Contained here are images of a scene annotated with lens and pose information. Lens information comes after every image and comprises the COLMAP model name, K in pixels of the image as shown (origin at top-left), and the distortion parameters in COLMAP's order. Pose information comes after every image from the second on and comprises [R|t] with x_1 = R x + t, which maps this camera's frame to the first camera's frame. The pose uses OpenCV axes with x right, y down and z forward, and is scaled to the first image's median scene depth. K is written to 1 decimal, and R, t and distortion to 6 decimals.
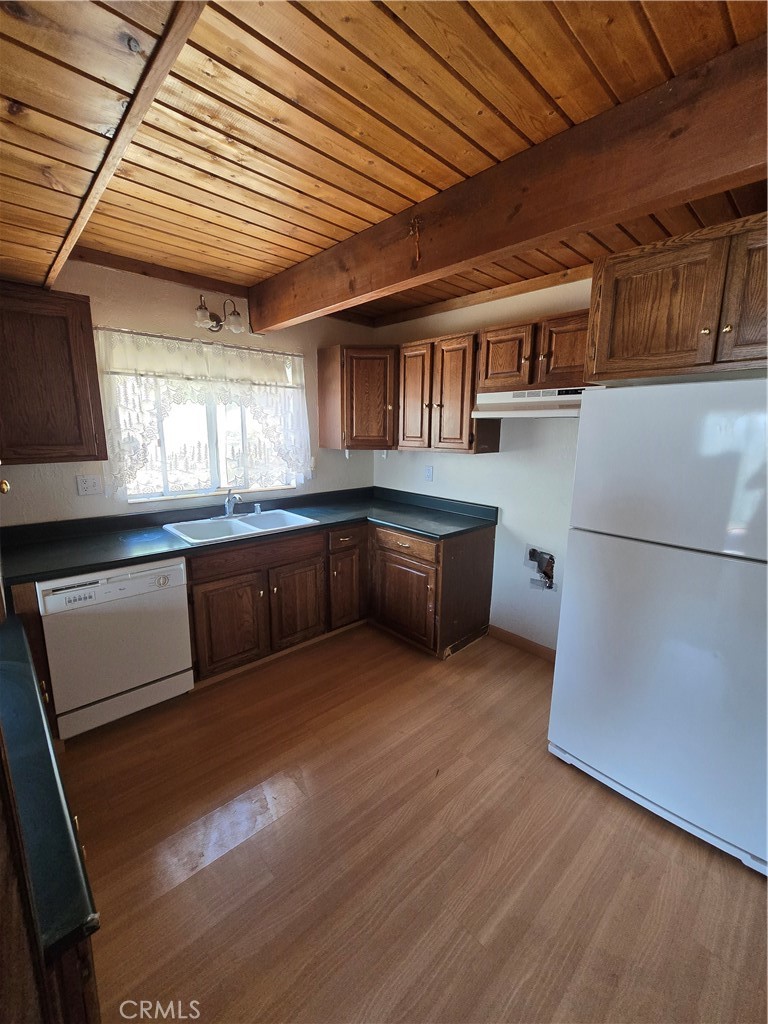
lens RADIAL K [[420.7, 0, 380.3], [0, 420.7, 509.6], [0, 0, 1]] dist [-0.001237, -0.000733]
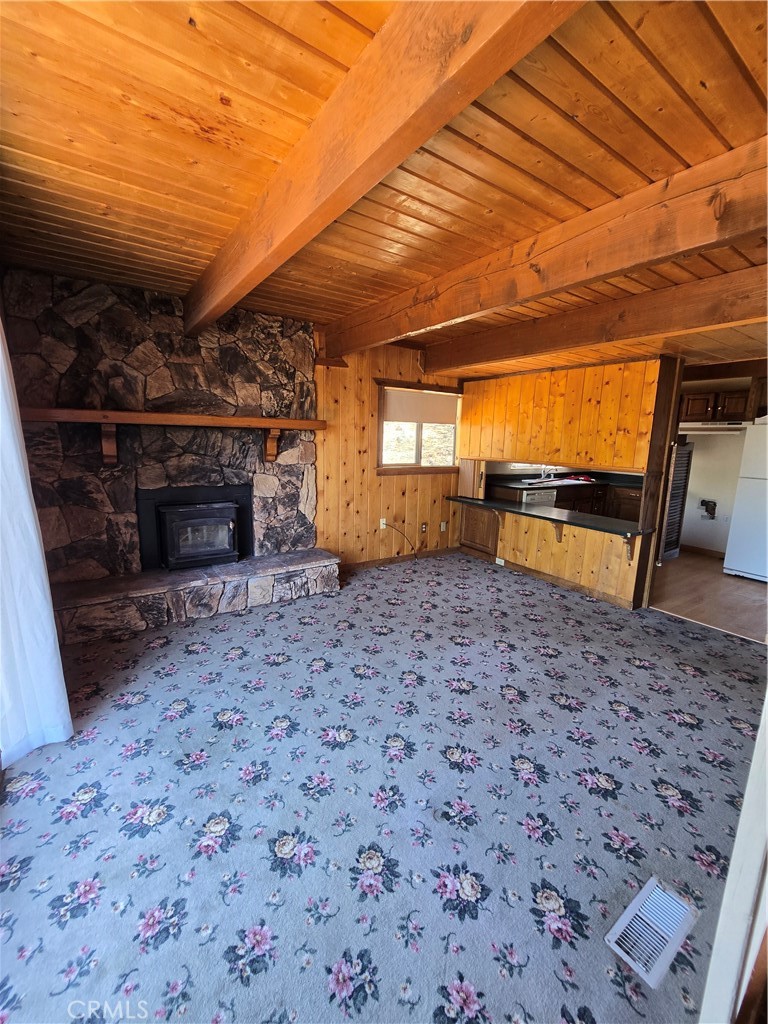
lens RADIAL K [[420.7, 0, 381.7], [0, 420.7, 510.8], [0, 0, 1]] dist [-0.001237, -0.000733]
pose [[0.989340, 0.039614, -0.140131, -0.941978], [-0.041731, 0.999054, -0.012202, 0.255439], [0.139515, 0.017920, 0.990058, -1.291865]]
